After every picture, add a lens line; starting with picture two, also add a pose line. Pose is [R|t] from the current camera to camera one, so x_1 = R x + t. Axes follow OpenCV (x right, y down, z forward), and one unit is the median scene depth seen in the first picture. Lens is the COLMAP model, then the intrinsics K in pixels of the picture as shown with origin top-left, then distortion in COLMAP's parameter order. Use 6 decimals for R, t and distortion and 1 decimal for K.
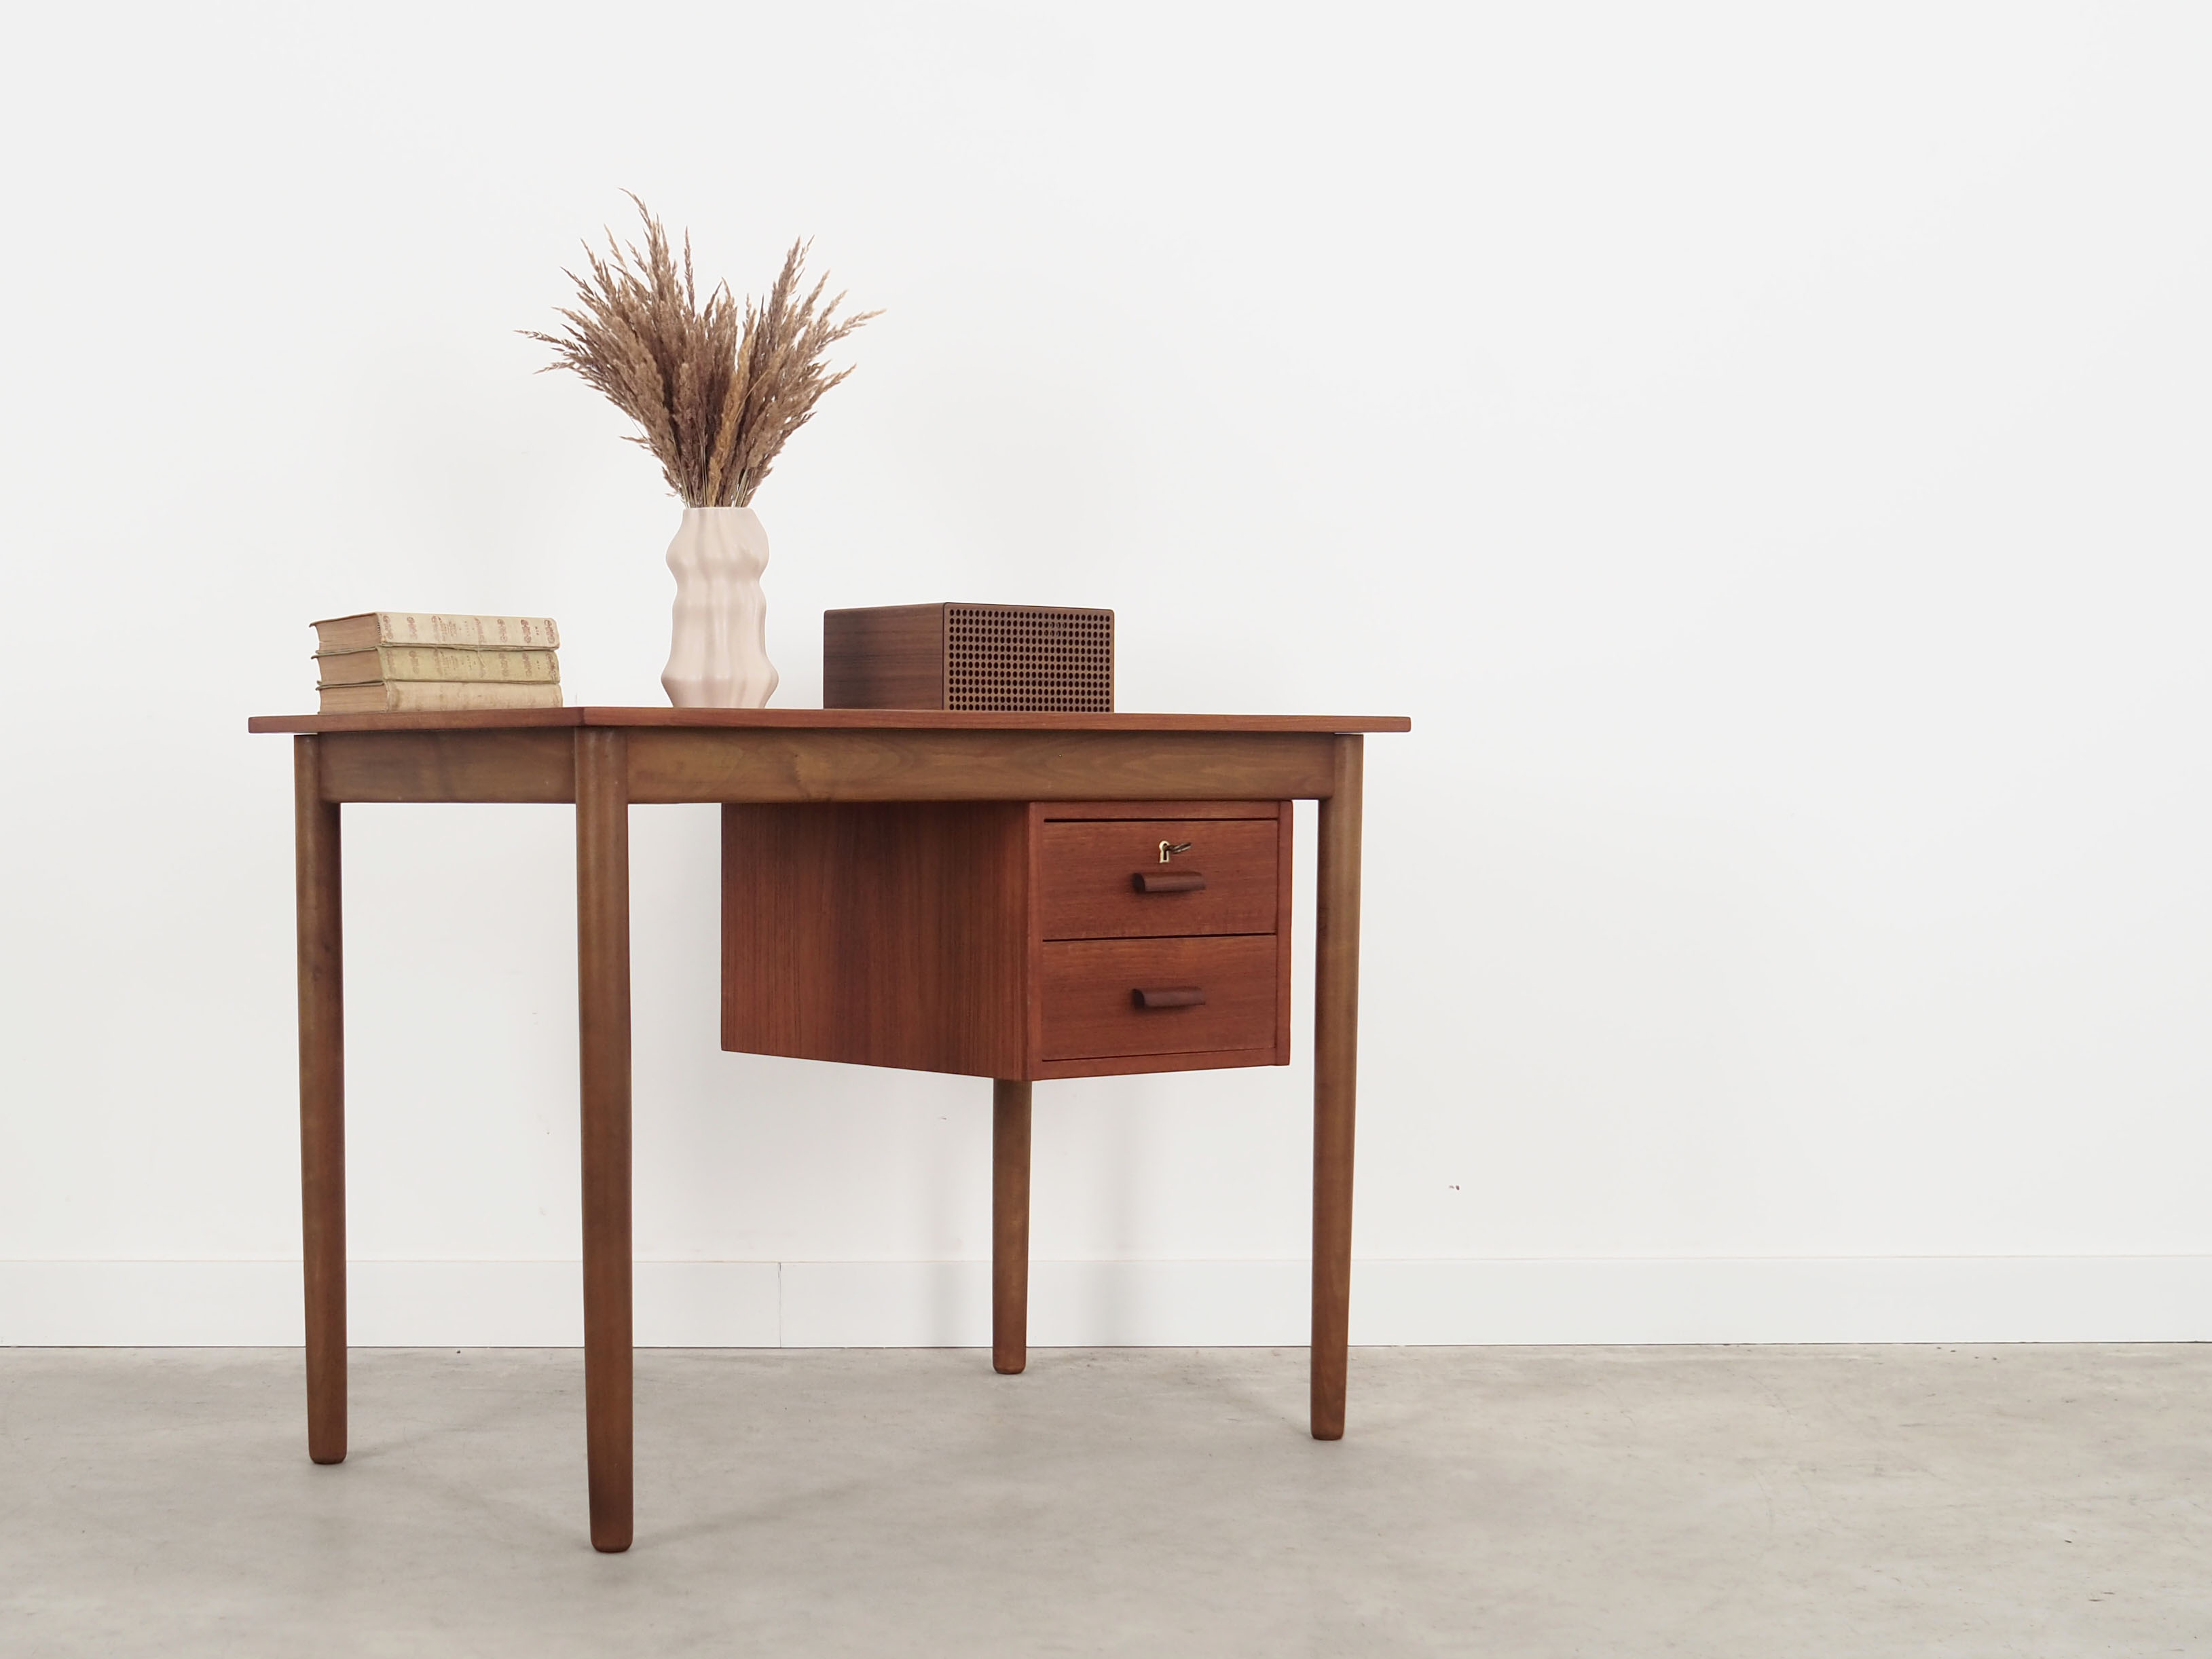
lens RADIAL K [[2590.9, 0, 1100.9], [0, 2590.9, 826.7], [0, 0, 1]] dist [-0.039215, 0.000000]
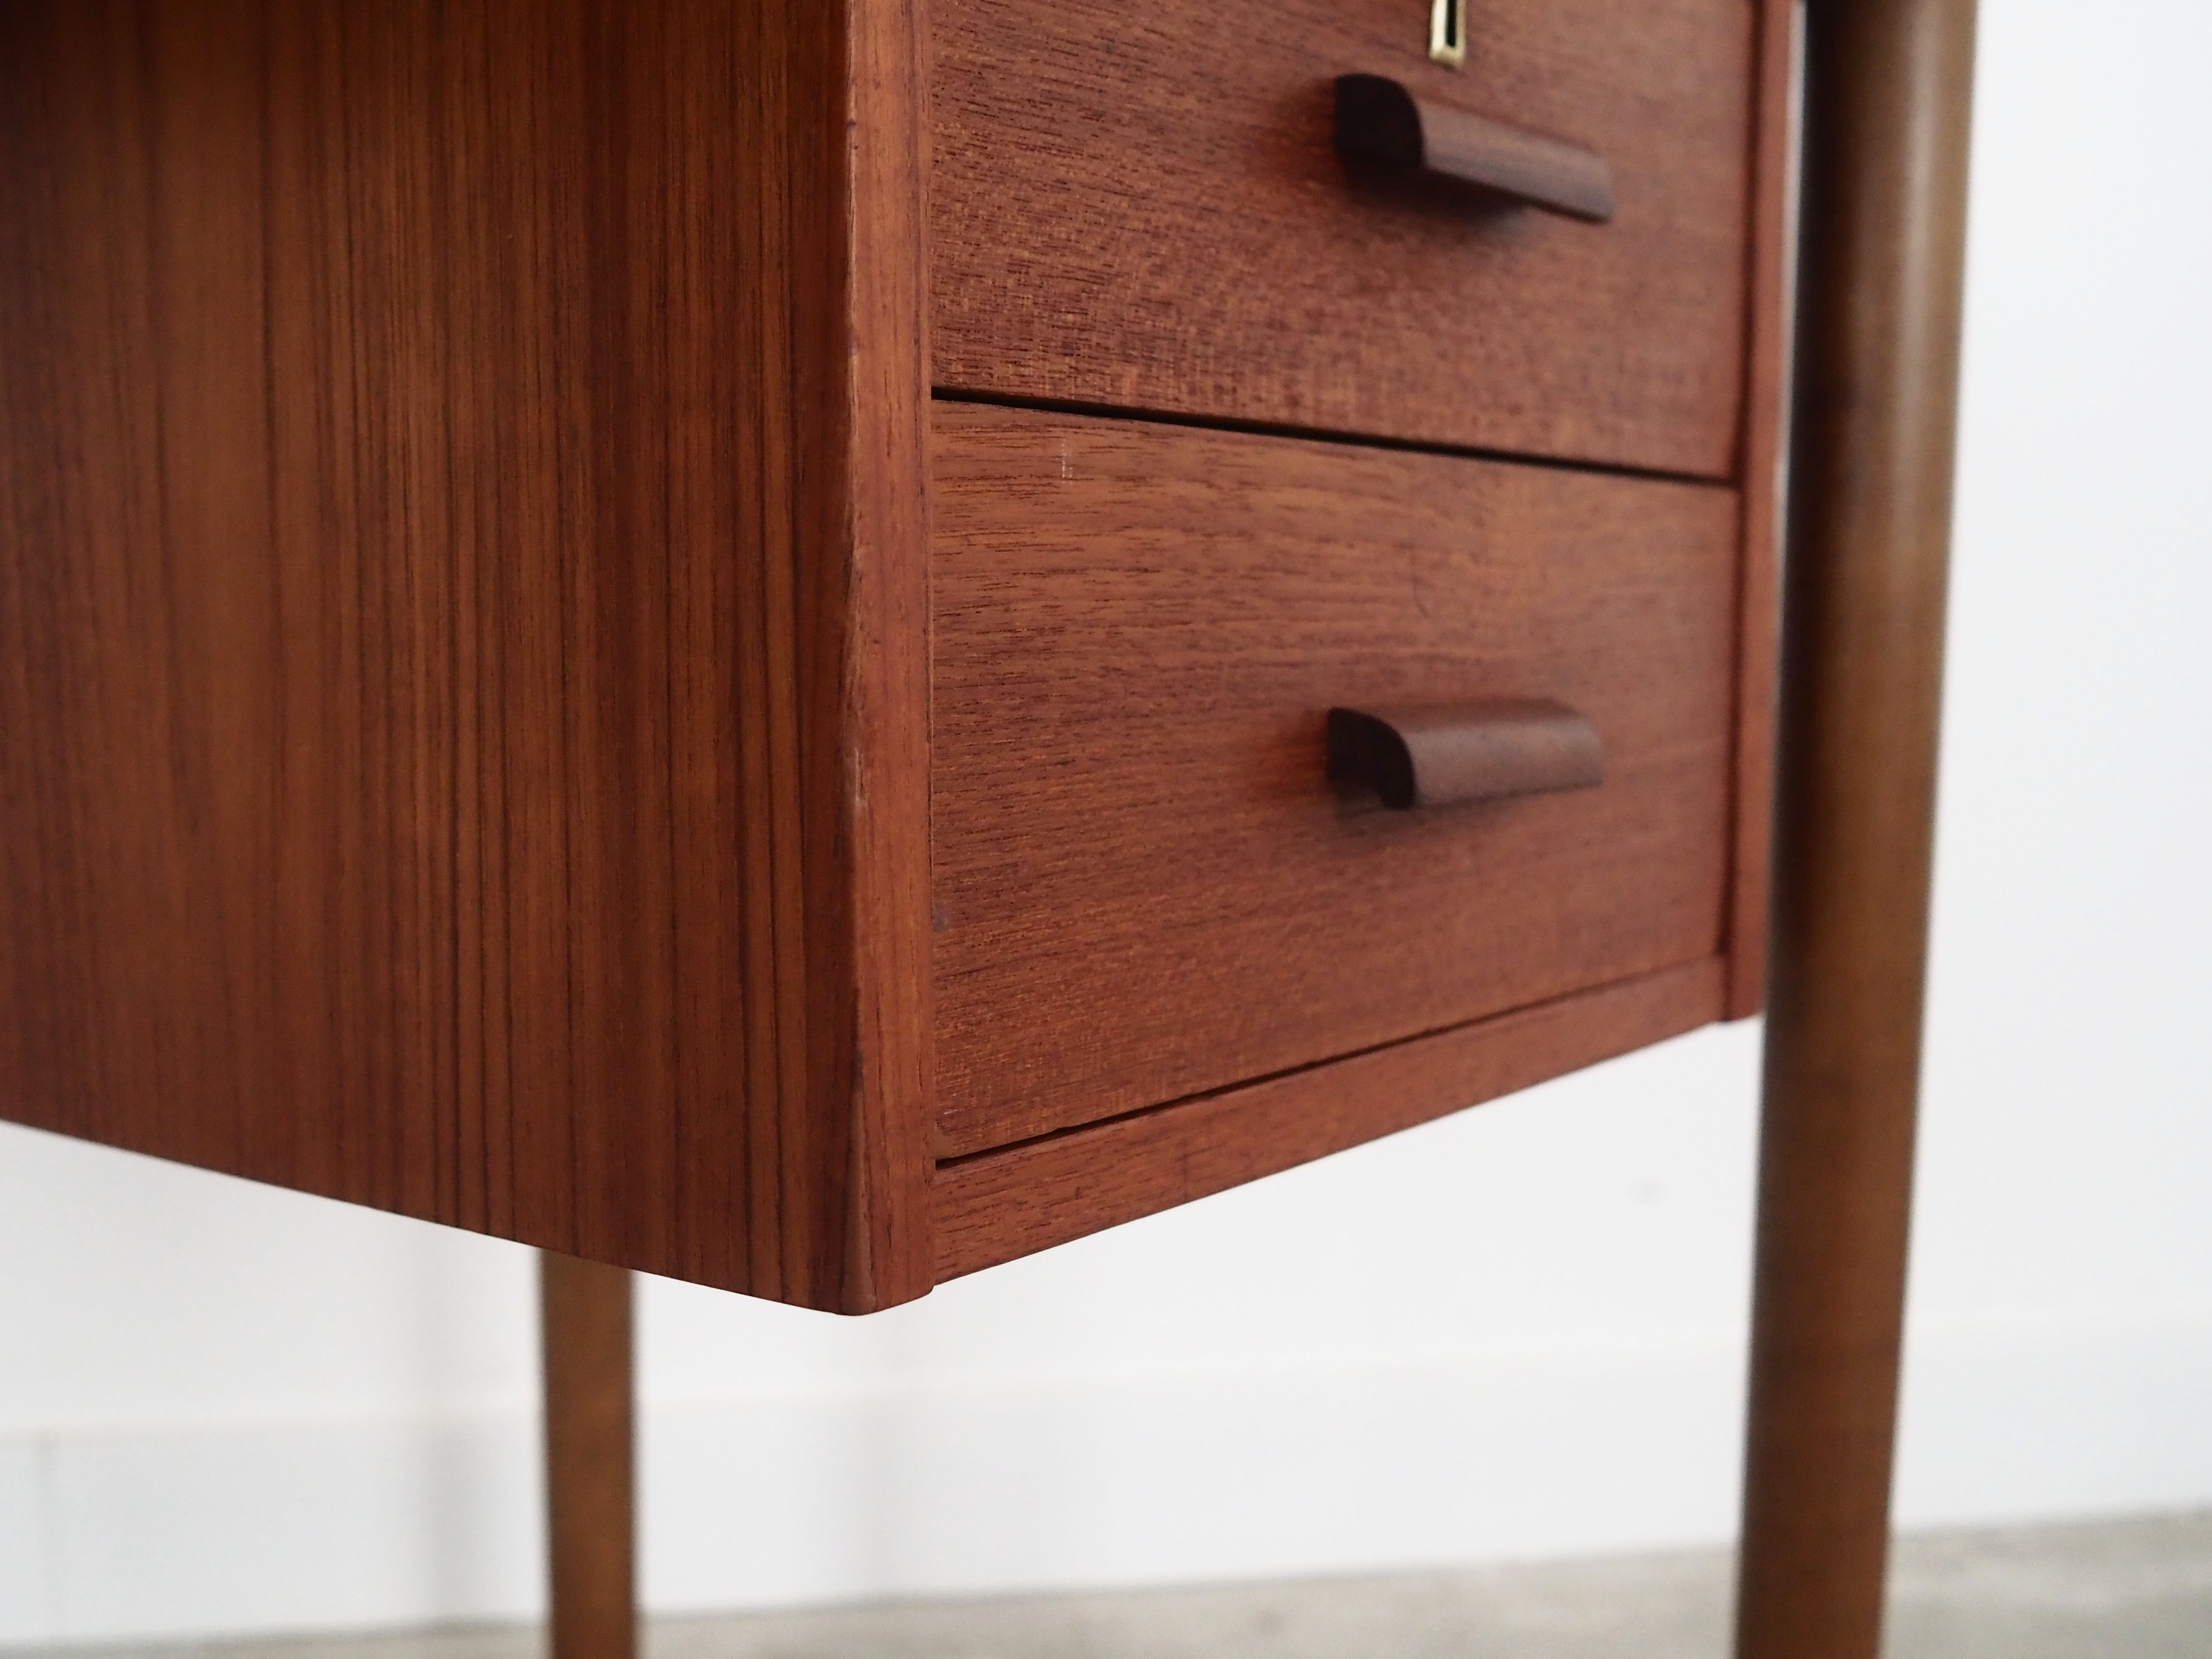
lens RADIAL K [[2591.2, 0, 1095.4], [0, 2591.2, 835.2], [0, 0, 1]] dist [-0.039215, 0.000000]
pose [[0.981855, -0.020698, 0.188501, -0.040638], [0.001512, 0.994849, 0.101360, 0.053032], [-0.189628, -0.099235, 0.976828, 0.821823]]
